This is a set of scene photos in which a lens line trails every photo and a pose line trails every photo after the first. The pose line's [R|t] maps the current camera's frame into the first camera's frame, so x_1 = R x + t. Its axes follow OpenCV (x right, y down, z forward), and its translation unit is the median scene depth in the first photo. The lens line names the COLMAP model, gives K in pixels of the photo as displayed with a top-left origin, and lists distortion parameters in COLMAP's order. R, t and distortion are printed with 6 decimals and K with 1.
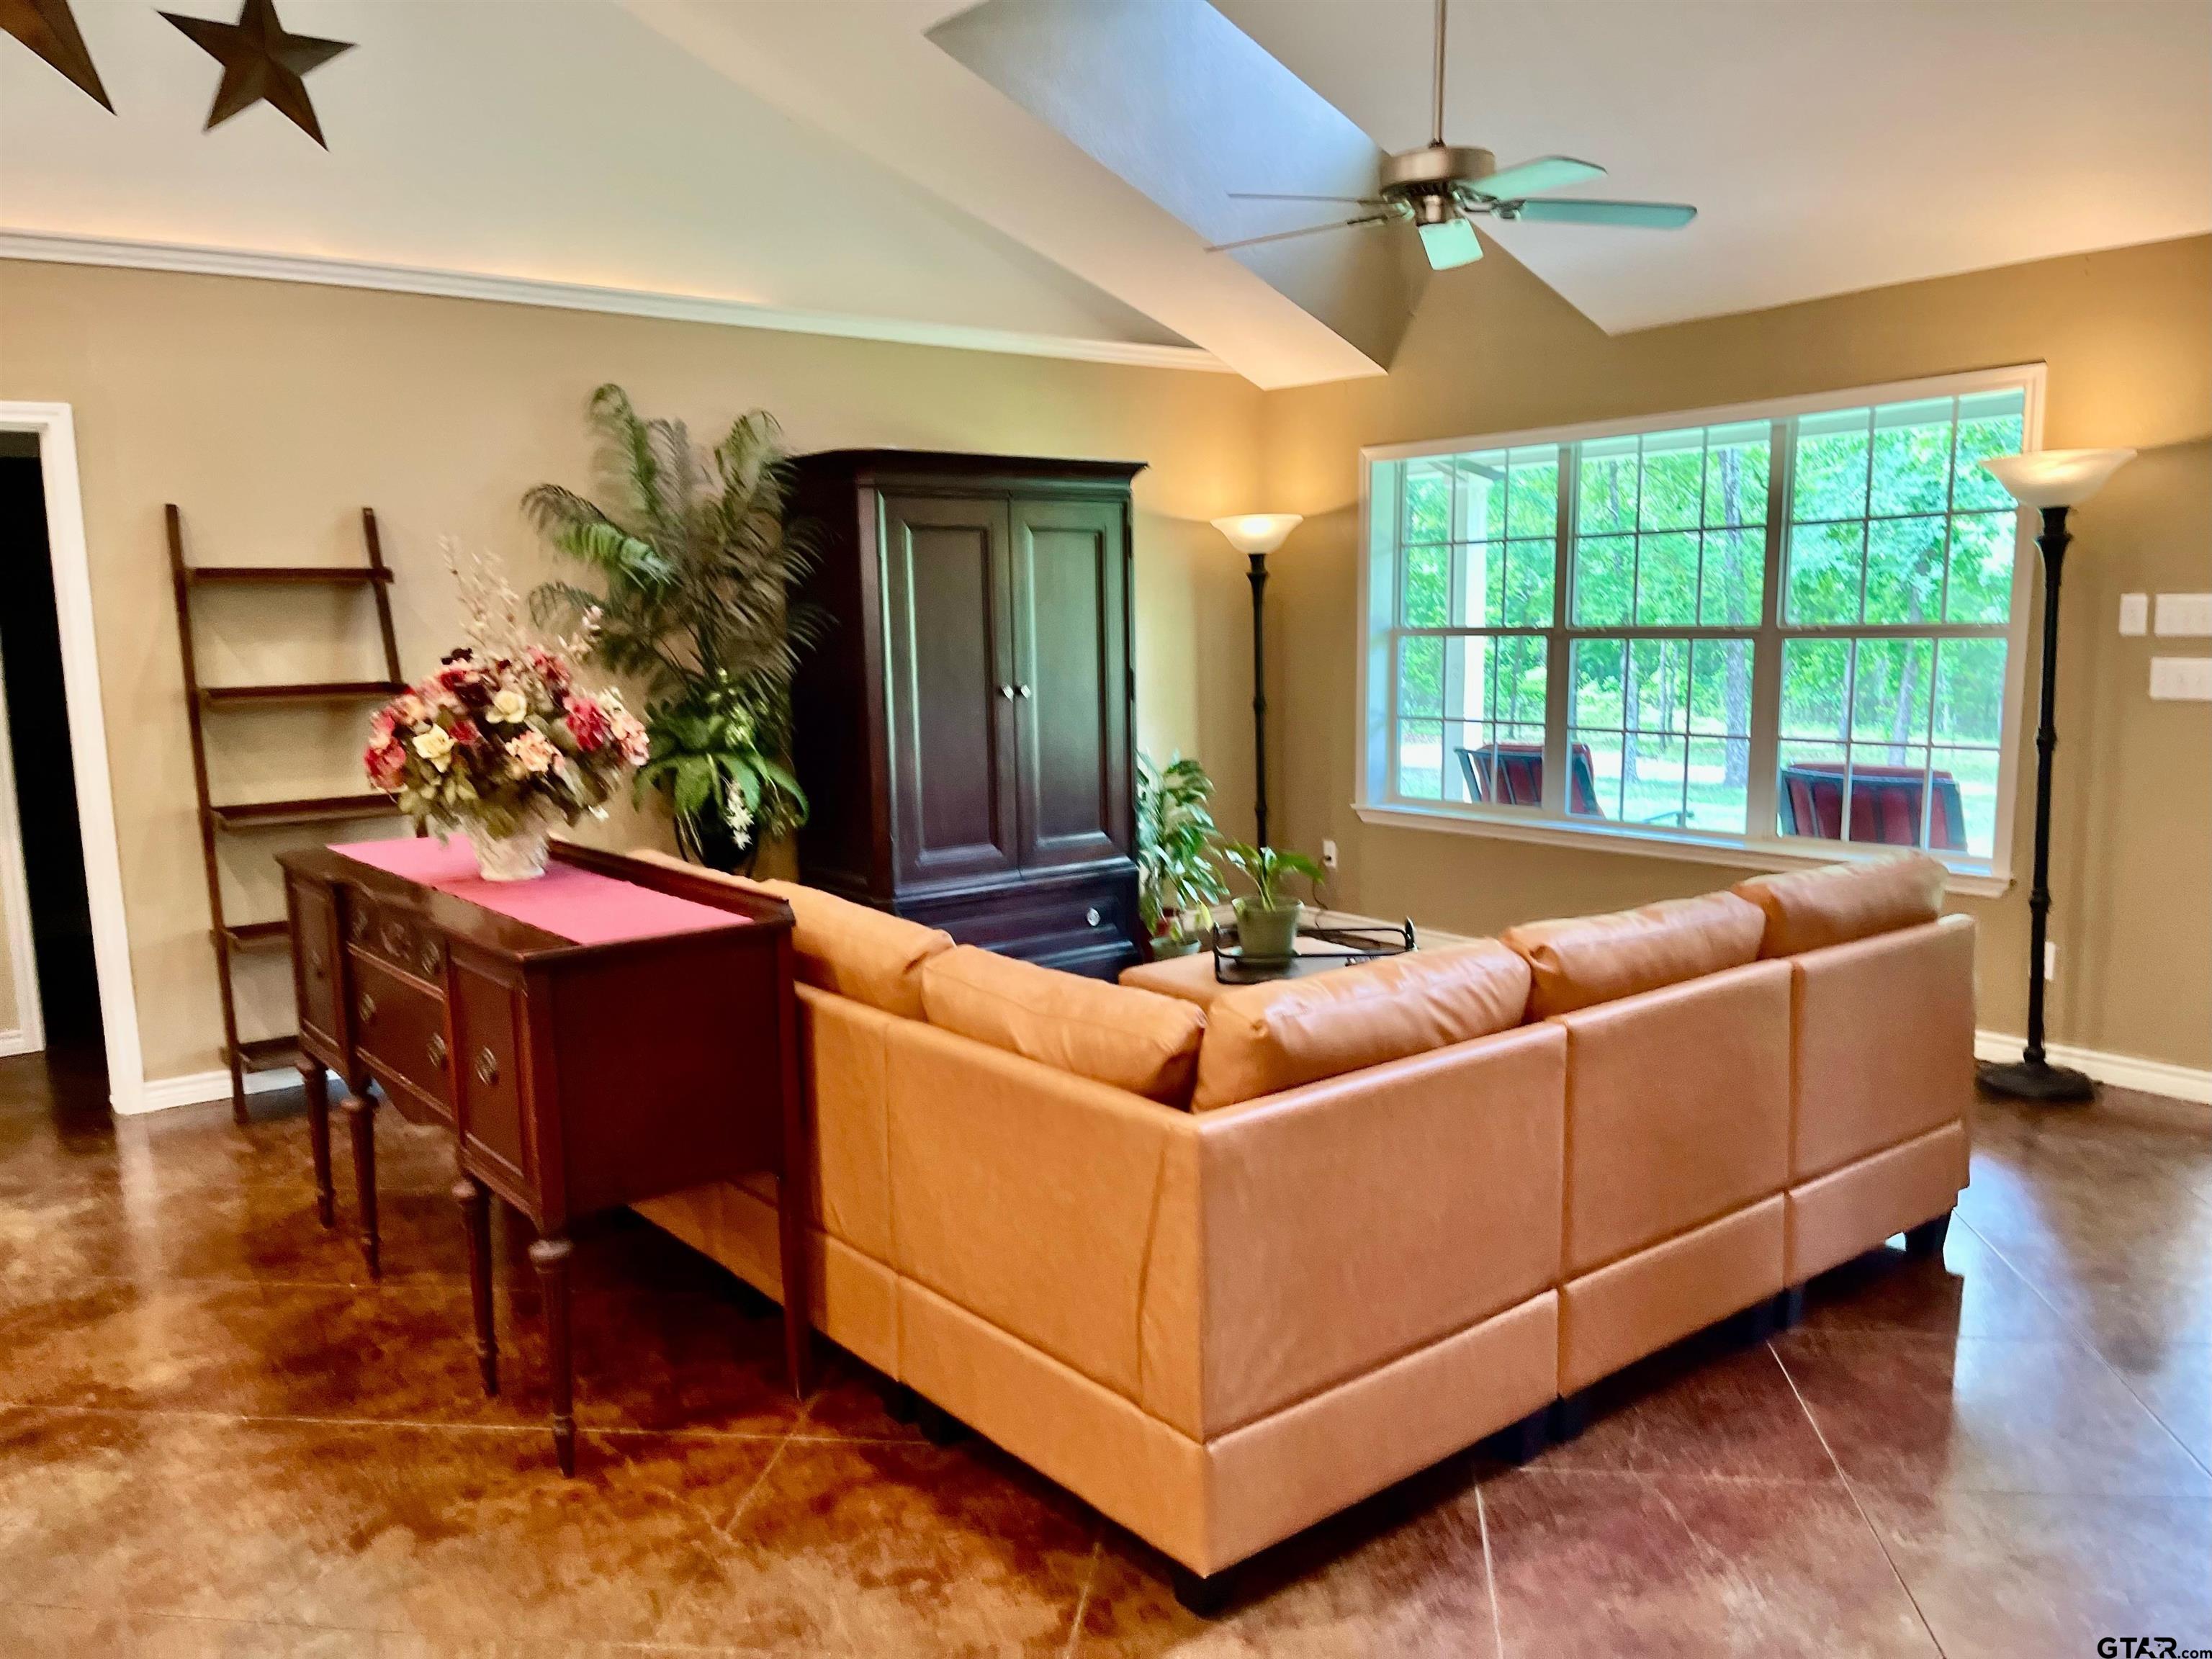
lens RADIAL K [[1650.5, 0, 1104.5], [0, 1650.5, 843.1], [0, 0, 1]] dist [0.065425, -0.088321]
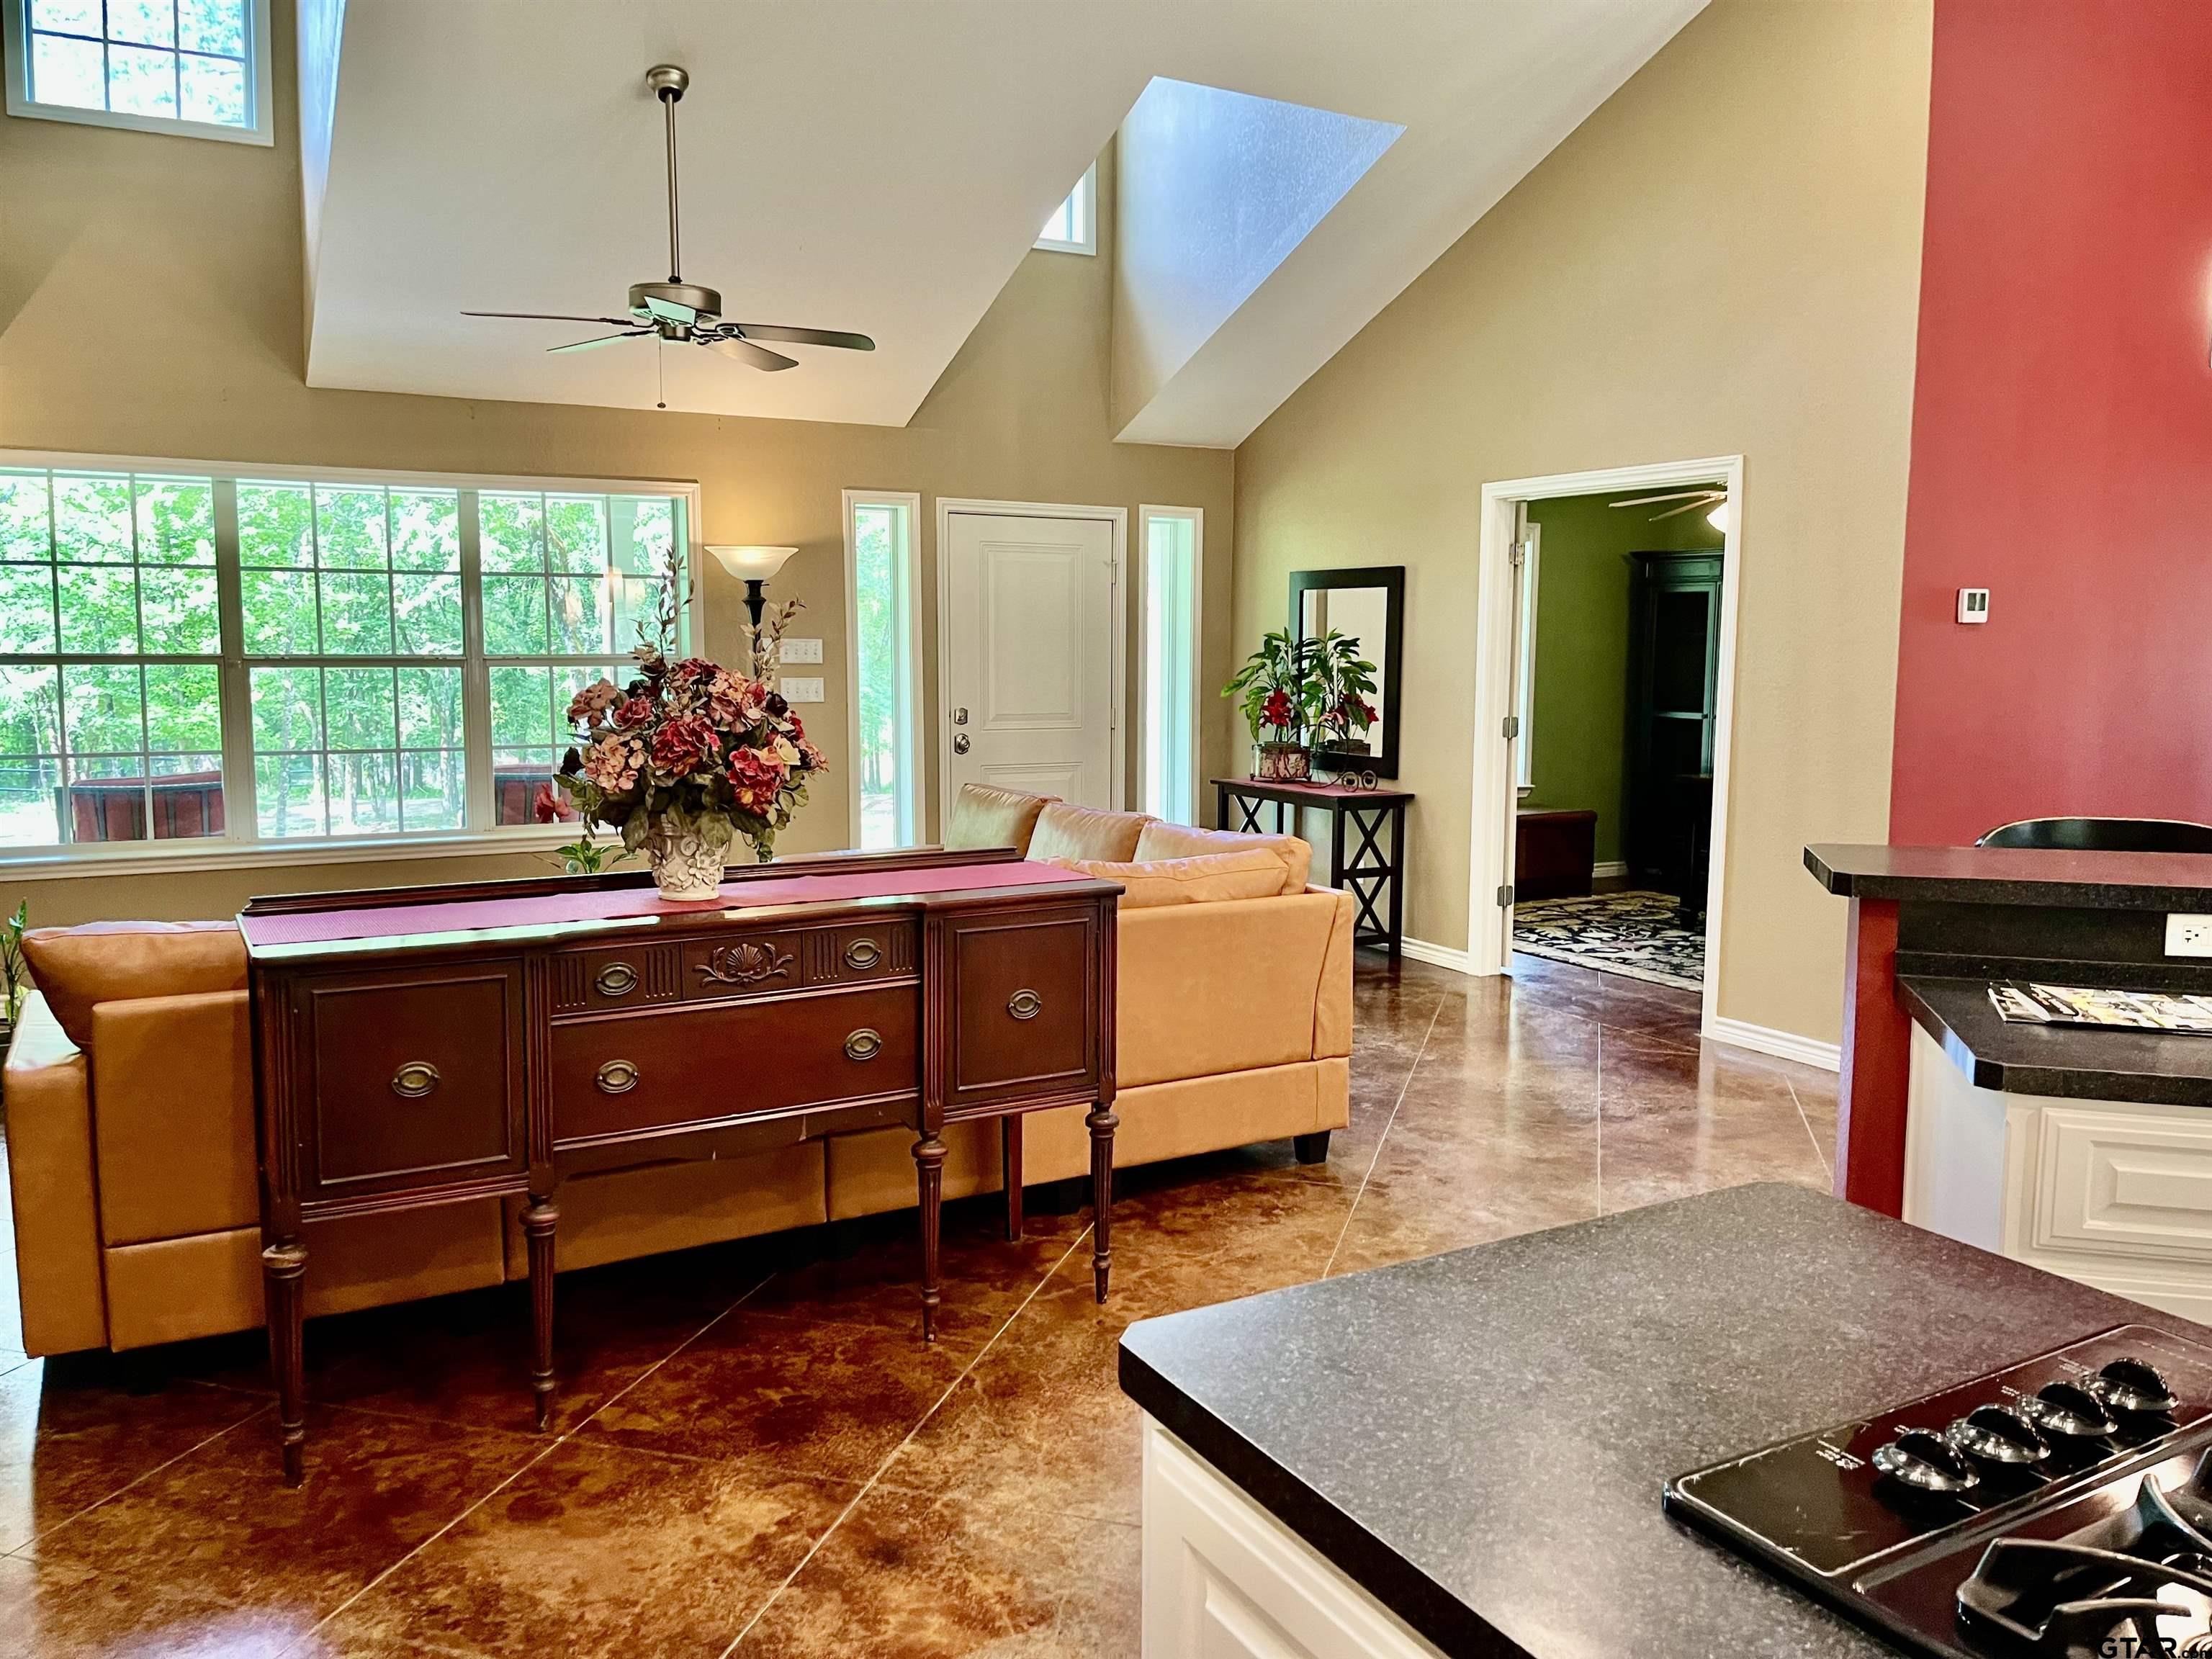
lens RADIAL K [[1676.7, 0, 1105.4], [0, 1676.7, 808.3], [0, 0, 1]] dist [0.066142, -0.102184]
pose [[0.159395, -0.078095, 0.984121, -1.225608], [0.131069, 0.989715, 0.057310, -0.051855], [-0.978475, 0.119853, 0.167991, 0.579664]]
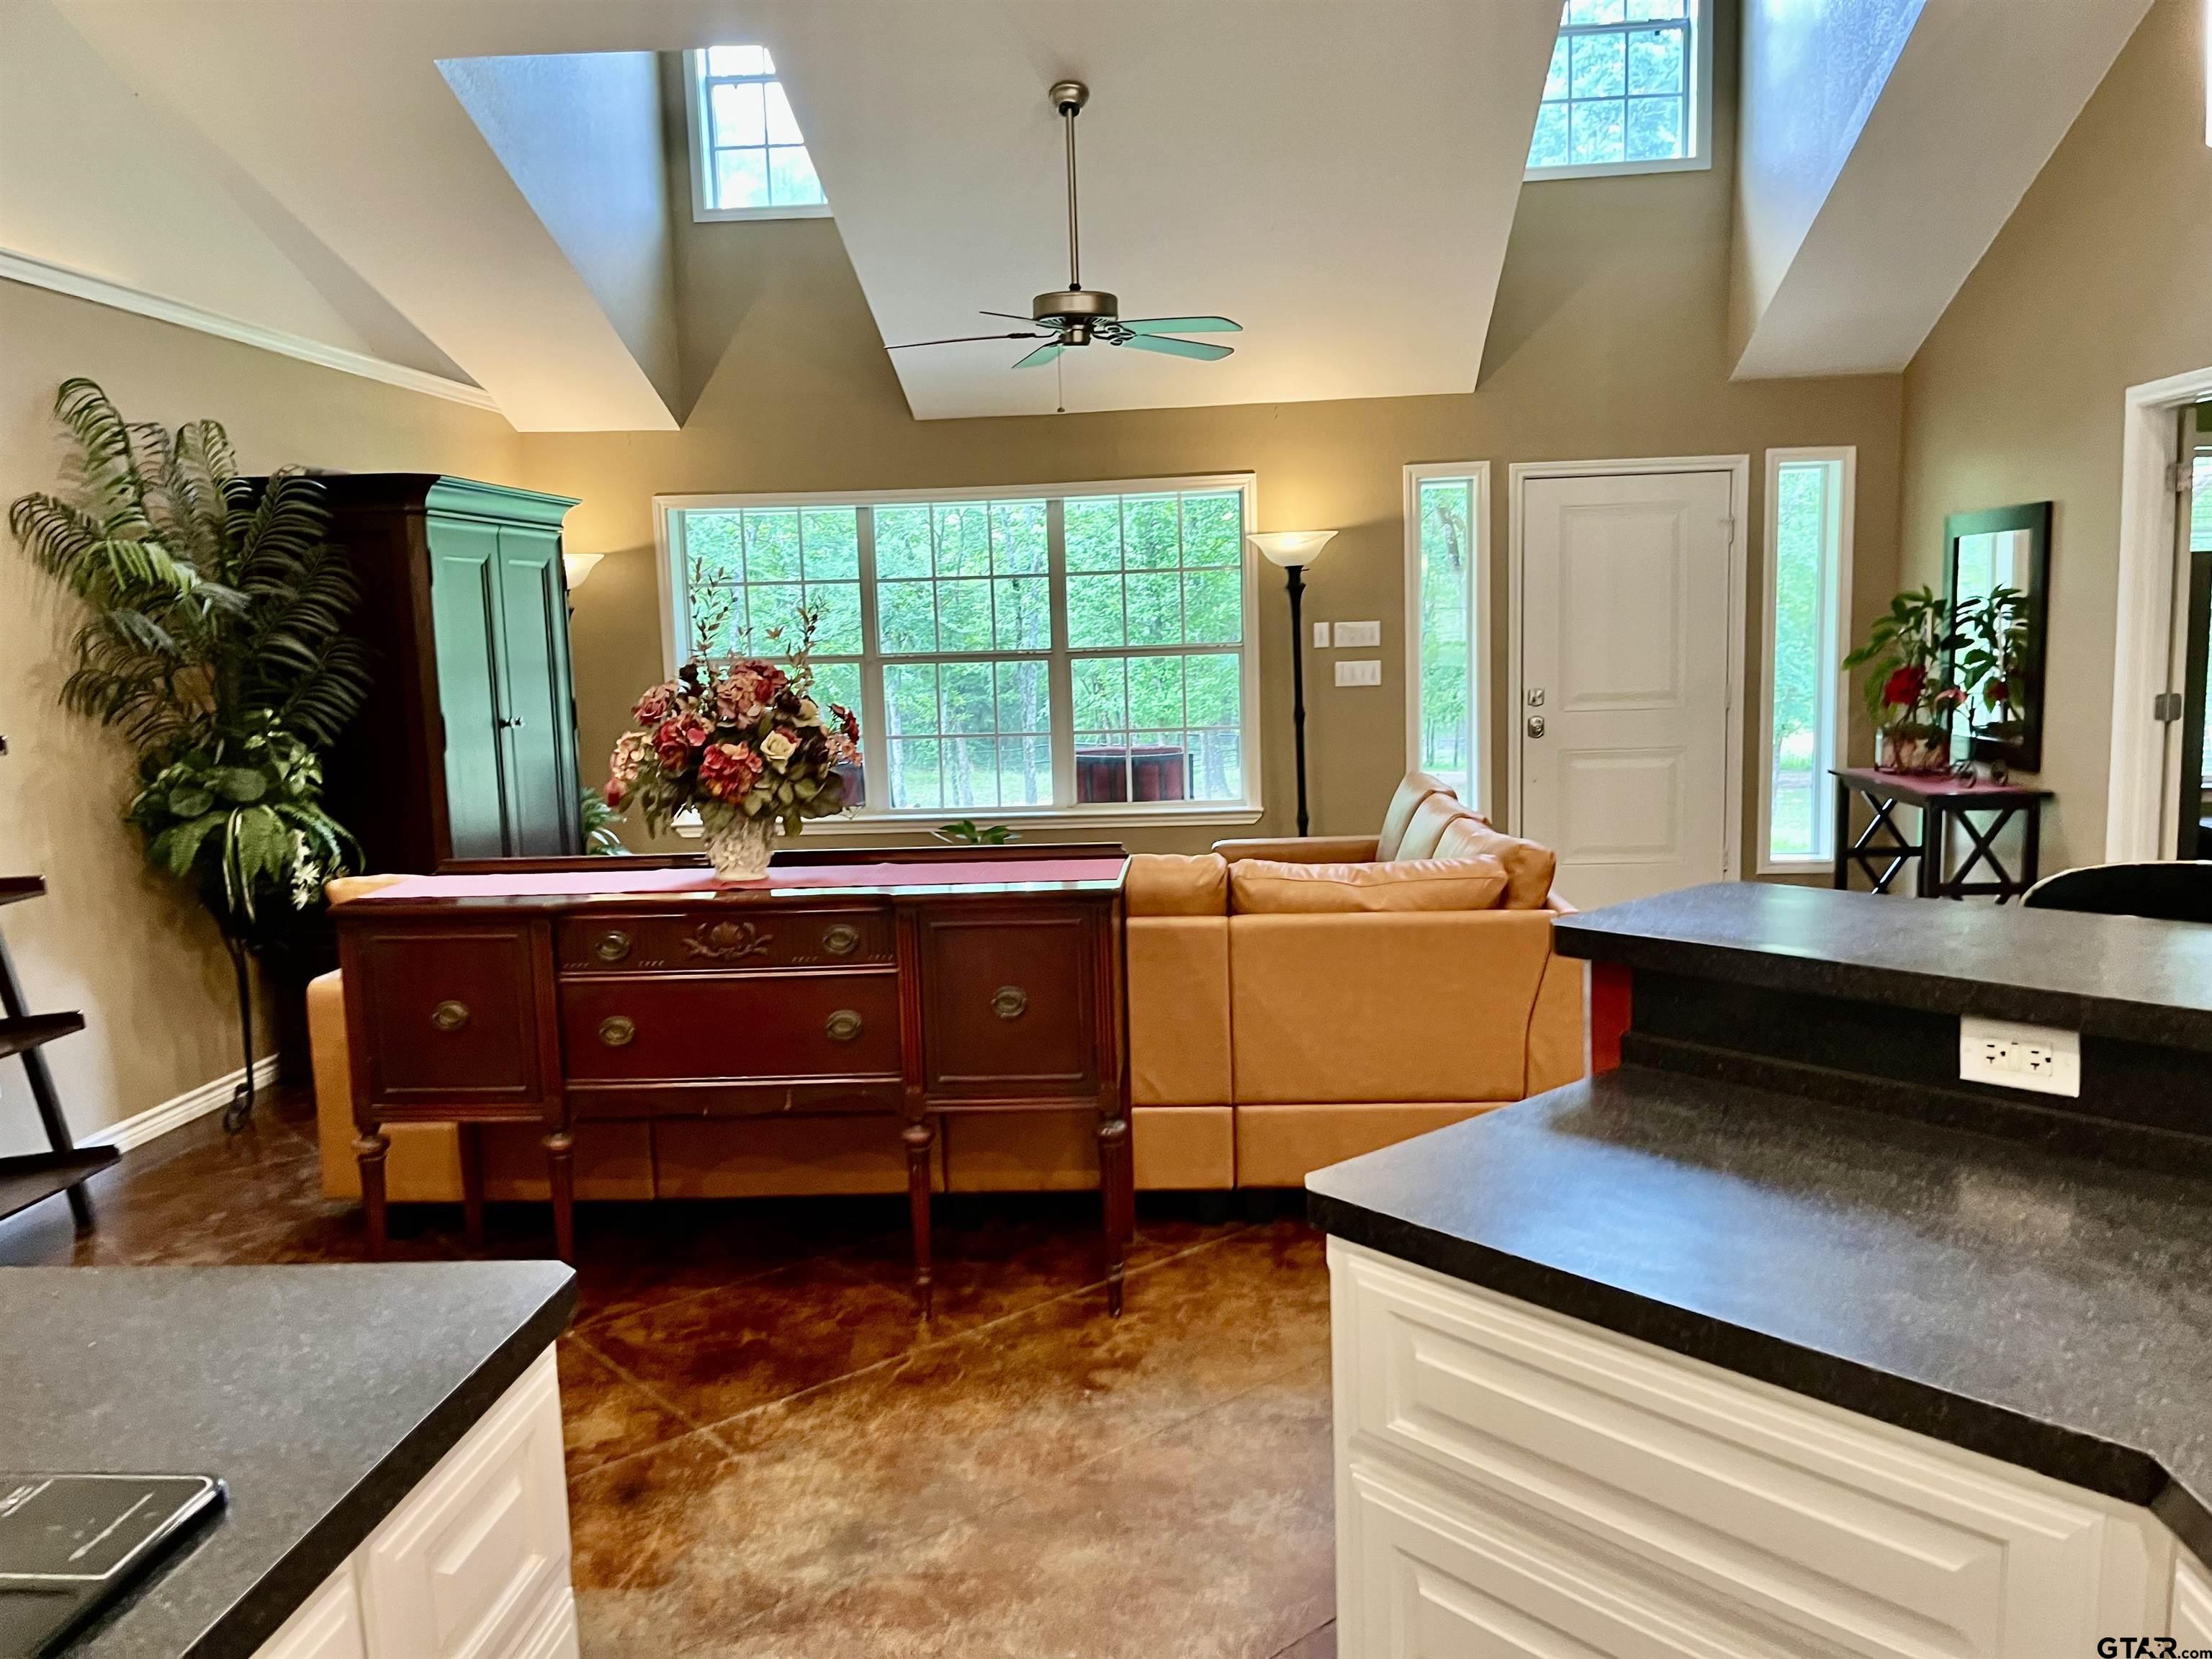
lens RADIAL K [[1670.4, 0, 1106.0], [0, 1670.4, 829.5], [0, 0, 1]] dist [0.070053, -0.099258]
pose [[0.675118, -0.089874, 0.732215, -0.945287], [0.122266, 0.992456, 0.009085, 0.009040], [-0.727507, 0.083392, 0.681013, 0.104164]]
